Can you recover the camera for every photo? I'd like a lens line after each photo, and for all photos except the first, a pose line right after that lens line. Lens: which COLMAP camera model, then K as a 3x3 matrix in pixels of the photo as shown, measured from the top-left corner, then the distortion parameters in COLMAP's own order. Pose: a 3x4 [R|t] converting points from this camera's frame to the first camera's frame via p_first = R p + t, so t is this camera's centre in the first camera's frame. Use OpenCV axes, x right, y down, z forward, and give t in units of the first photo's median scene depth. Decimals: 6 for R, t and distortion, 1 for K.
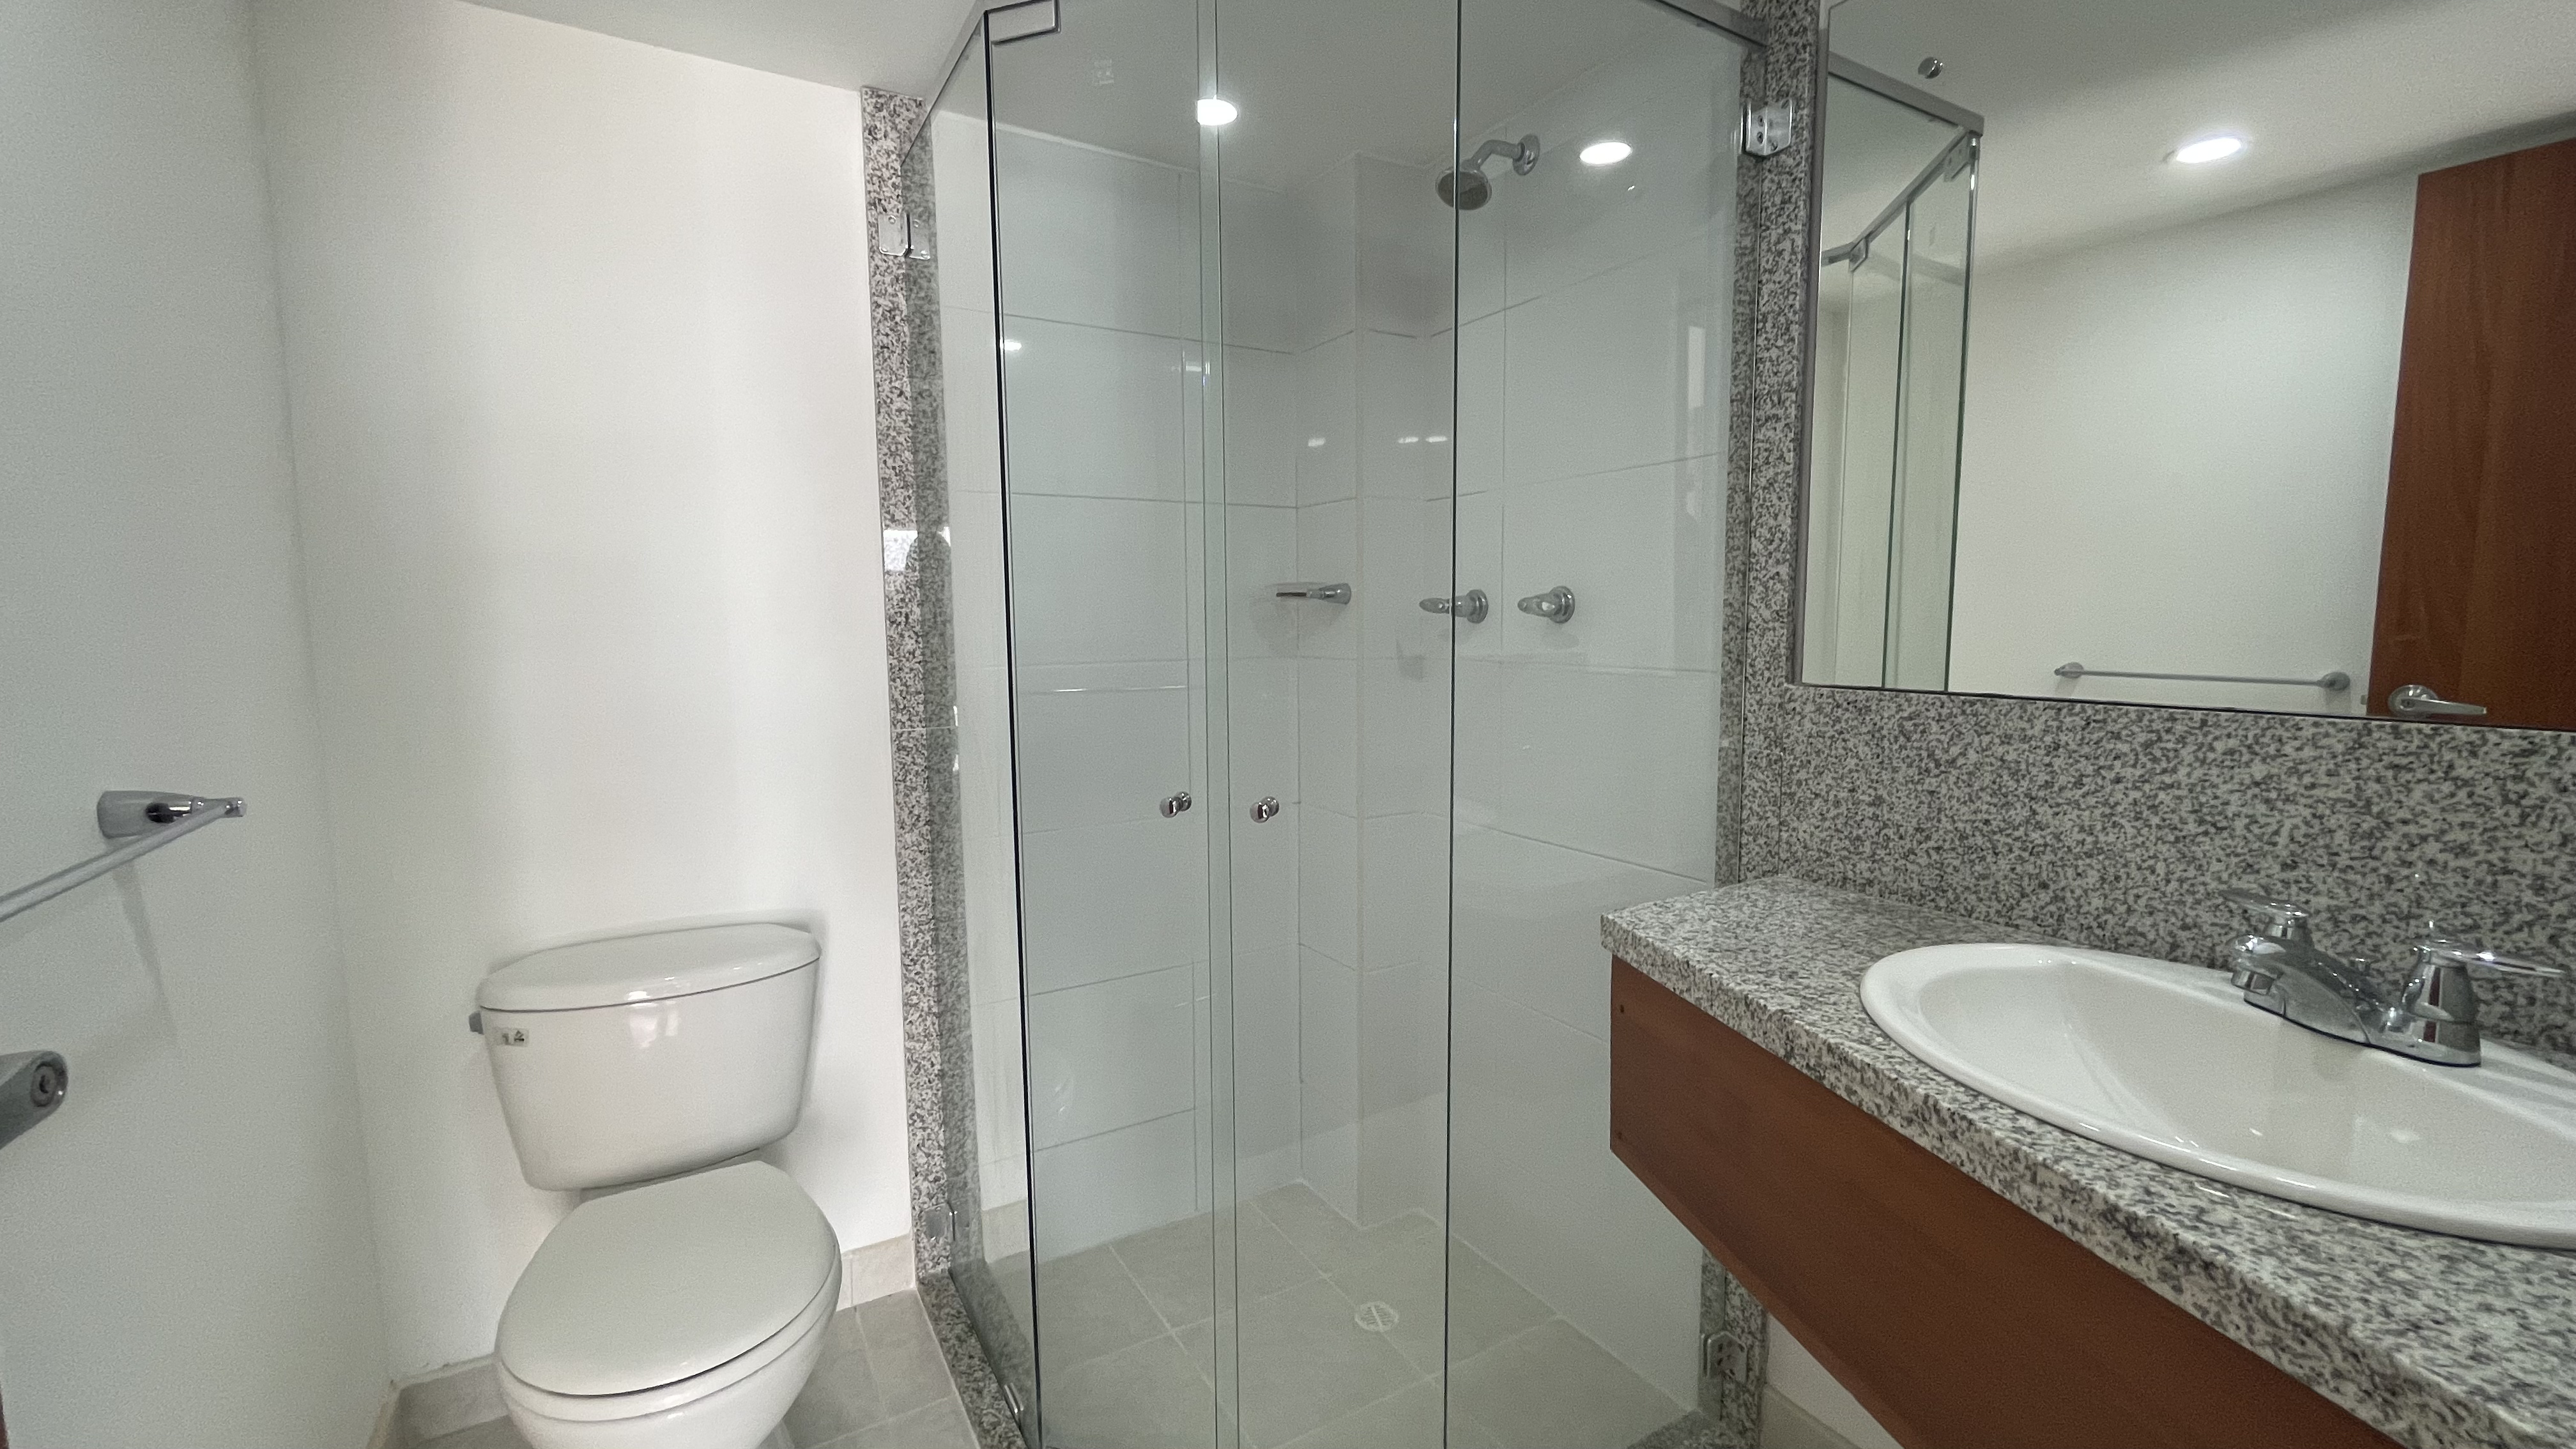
lens RADIAL K [[1088.1, 0, 1291.9], [0, 1088.1, 725.9], [0, 0, 1]] dist [-0.001141, 0.000053]
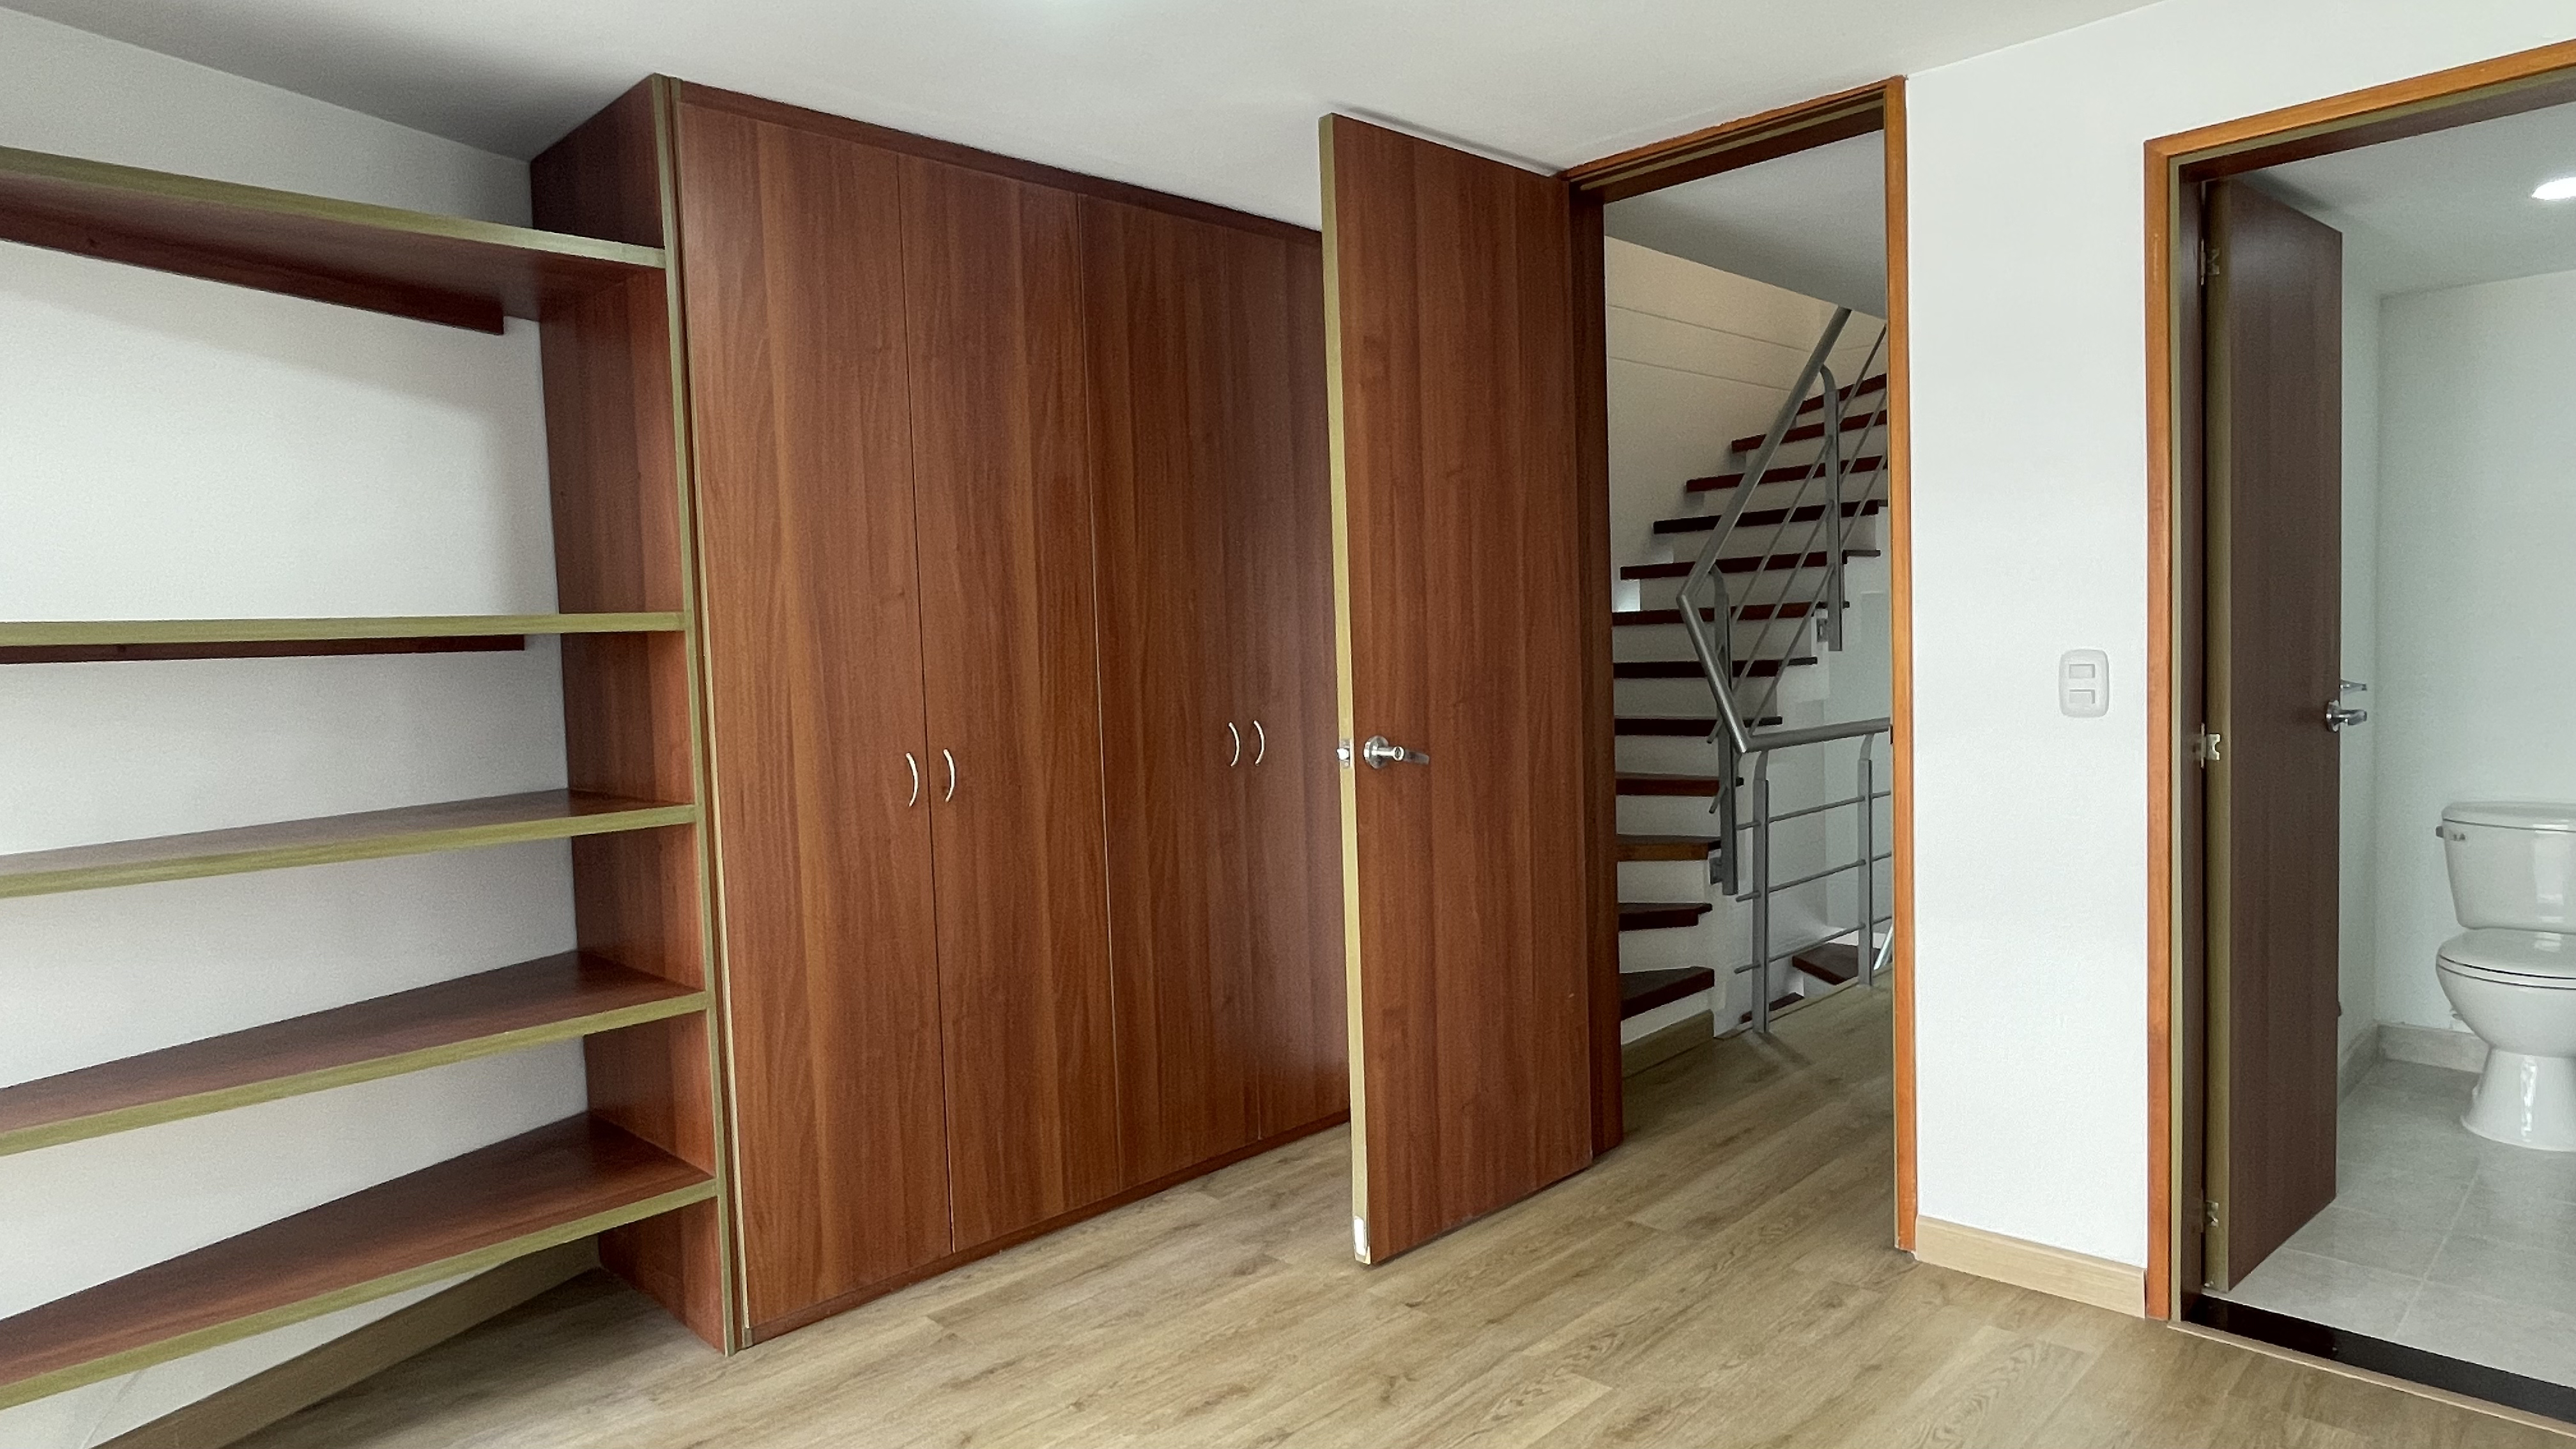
lens RADIAL K [[1471.5, 0, 1288.3], [0, 1471.5, 724.6], [0, 0, 1]] dist [-0.005836, 0.000924]
pose [[0.248354, 0.053866, -0.967170, 1.229224], [-0.077429, 0.996362, 0.035609, 0.156799], [0.965570, 0.066043, 0.251622, -1.614562]]
